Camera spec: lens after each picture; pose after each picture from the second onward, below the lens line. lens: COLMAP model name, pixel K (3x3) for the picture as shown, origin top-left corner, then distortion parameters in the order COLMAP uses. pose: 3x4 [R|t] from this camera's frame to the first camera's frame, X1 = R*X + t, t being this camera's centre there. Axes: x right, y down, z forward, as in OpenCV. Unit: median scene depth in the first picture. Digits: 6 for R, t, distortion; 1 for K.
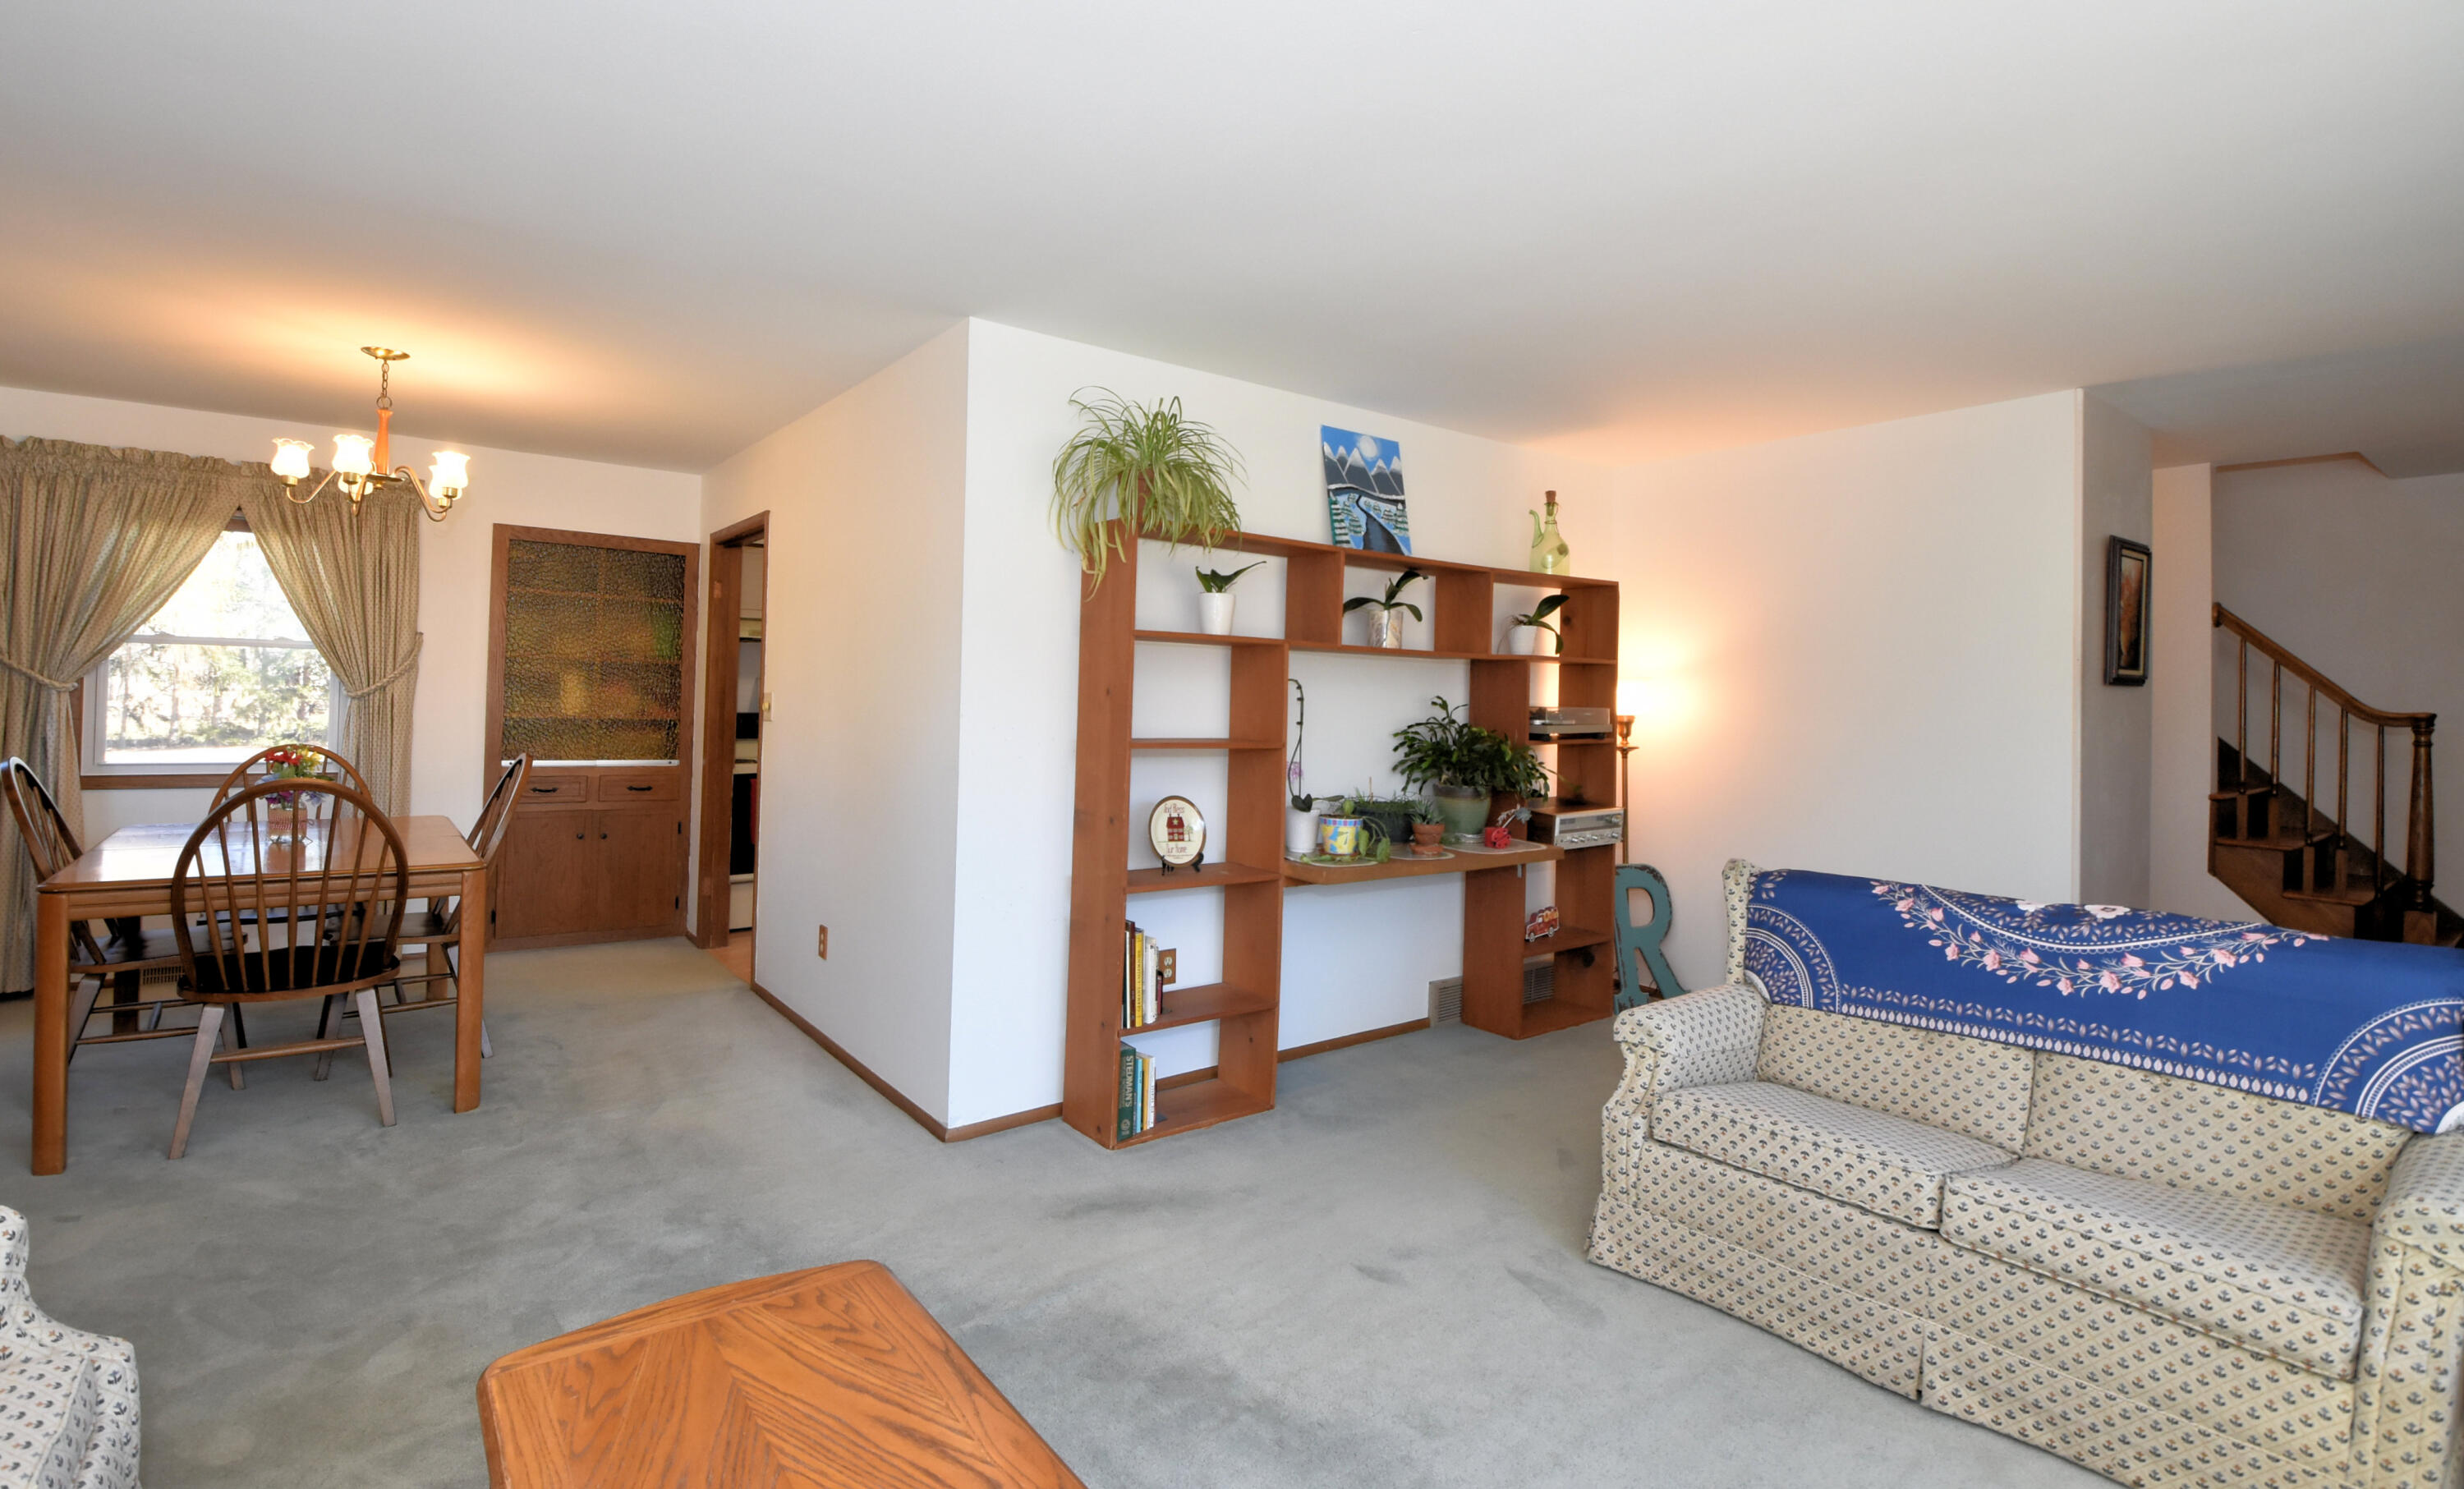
lens RADIAL K [[1121.6, 0, 1193.6], [0, 1121.6, 689.9], [0, 0, 1]] dist [-0.017408, -0.000809]
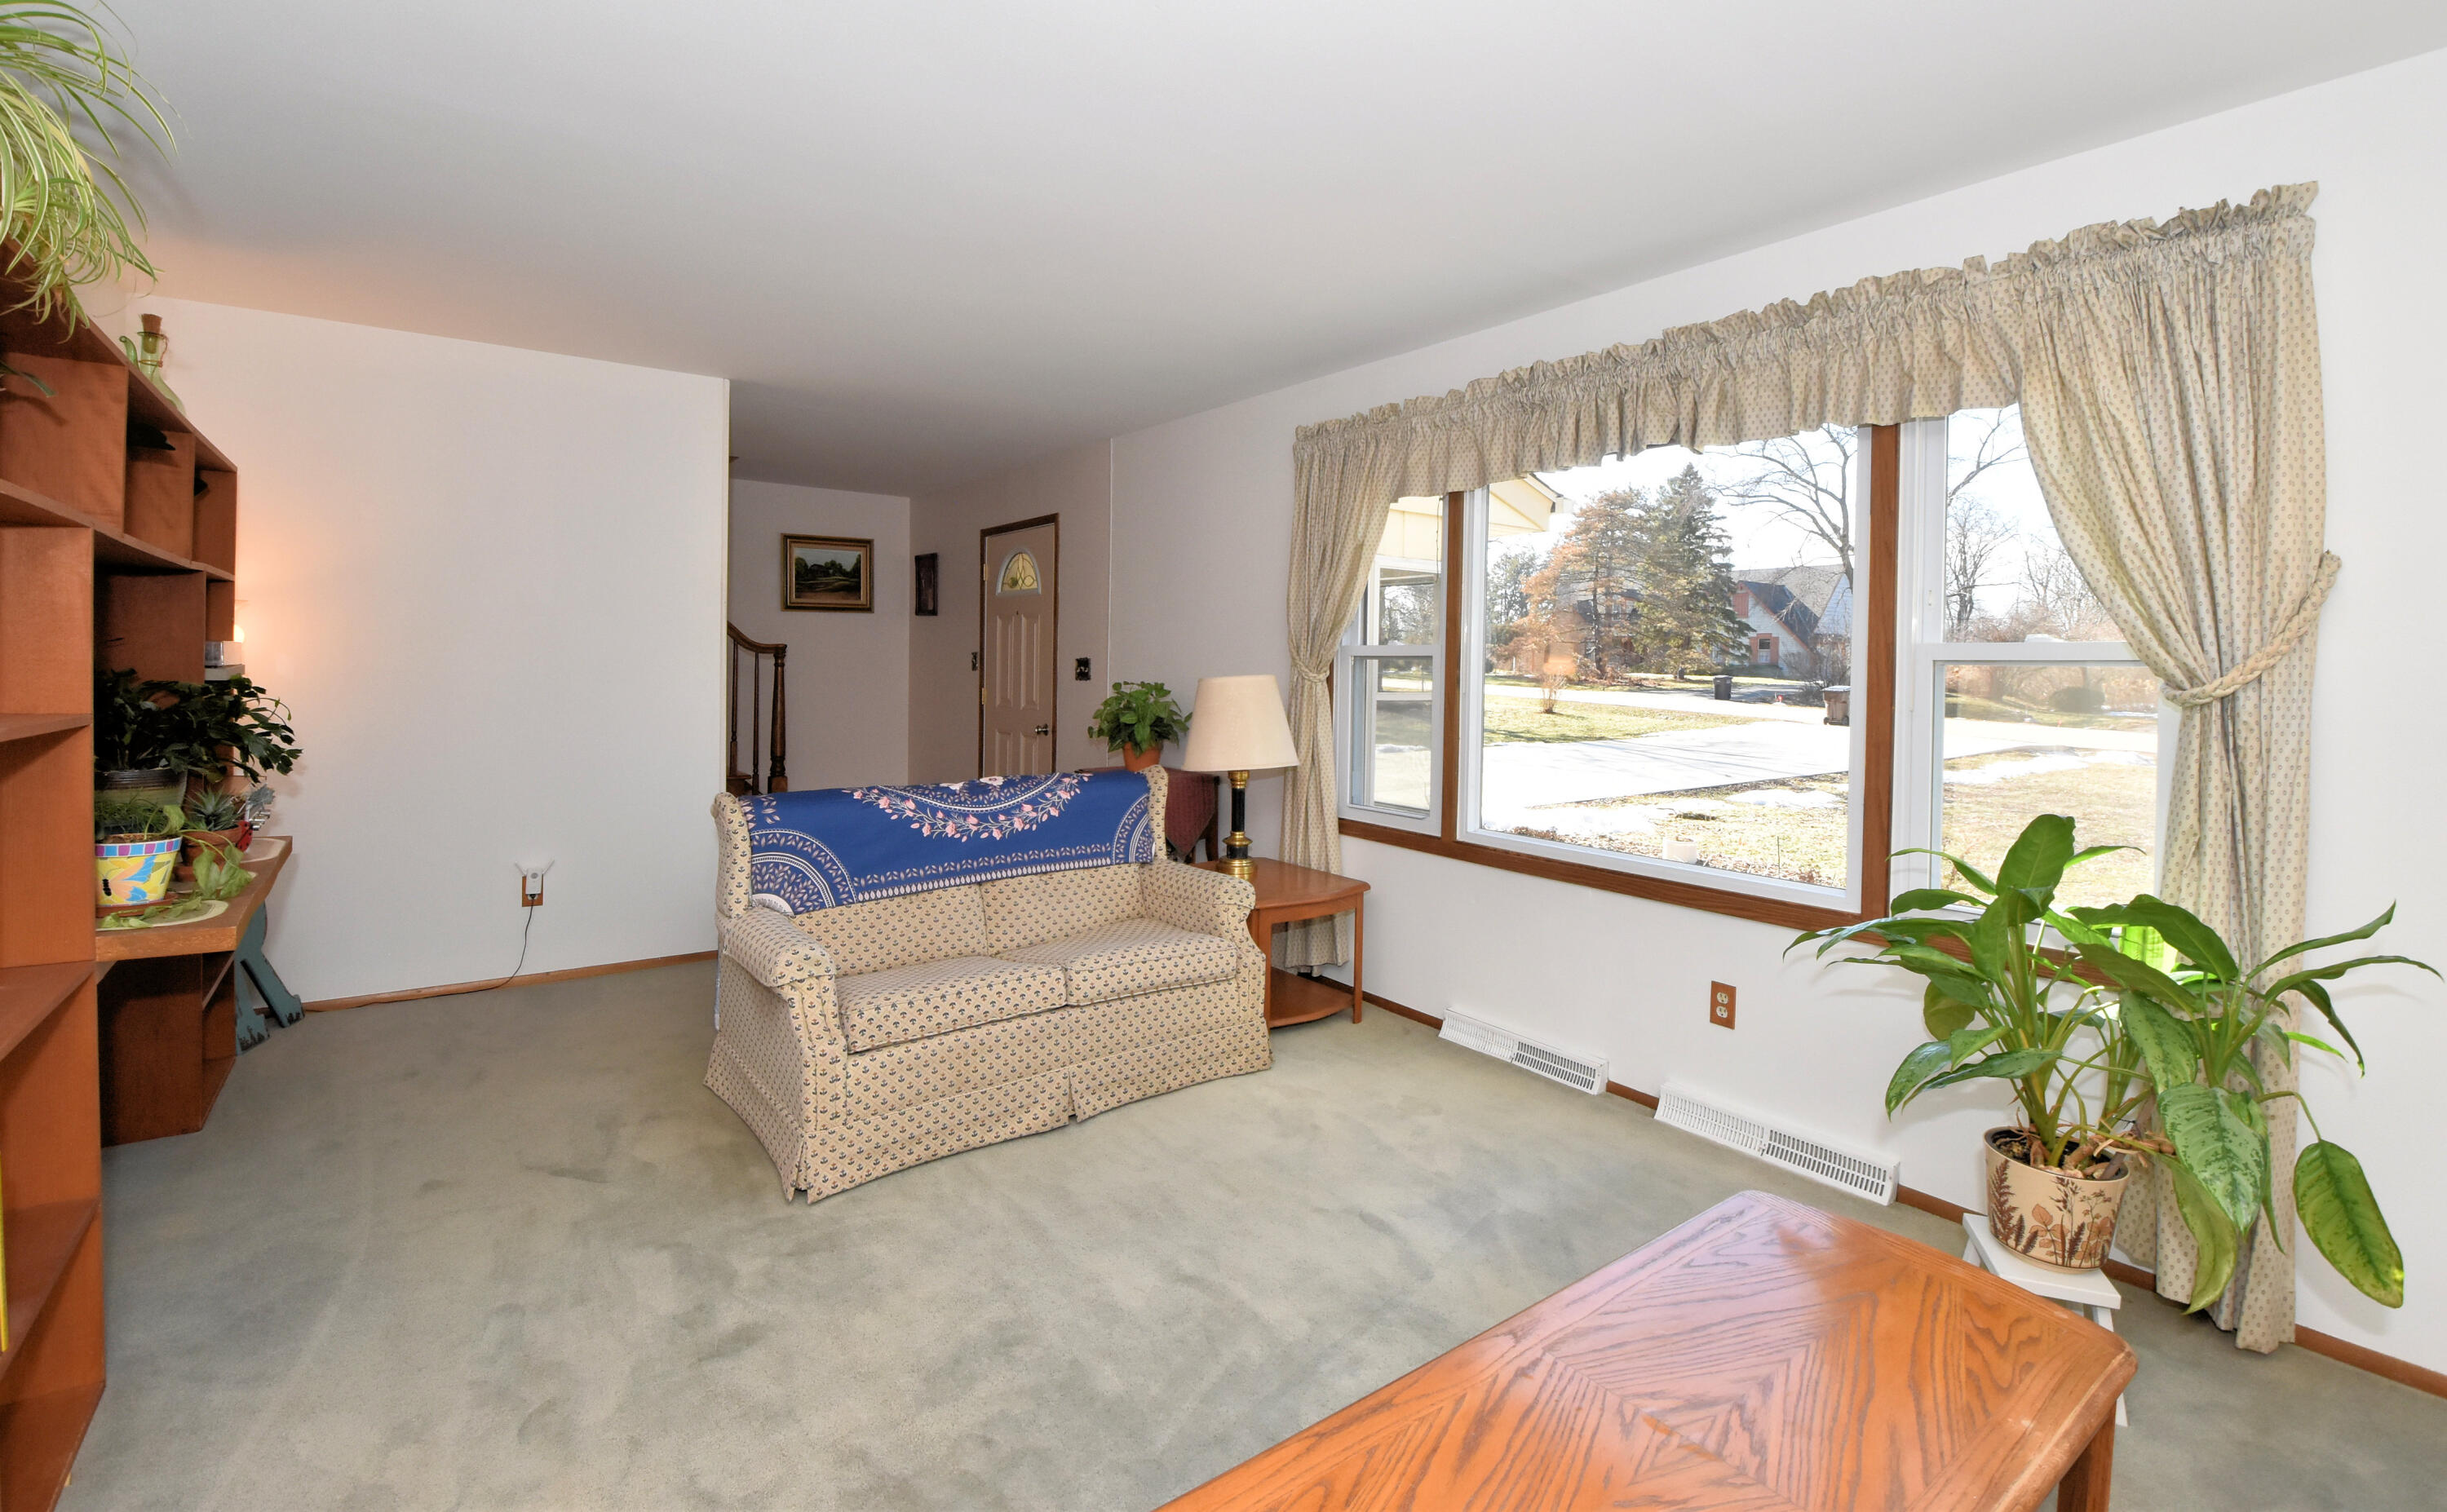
lens RADIAL K [[1087.7, 0, 1231.4], [0, 1087.7, 689.7], [0, 0, 1]] dist [-0.014602, -0.001181]
pose [[0.002713, -0.047709, 0.998858, -0.617742], [-0.018030, 0.998697, 0.047751, 0.002172], [-0.999834, -0.018139, 0.001849, 0.664492]]
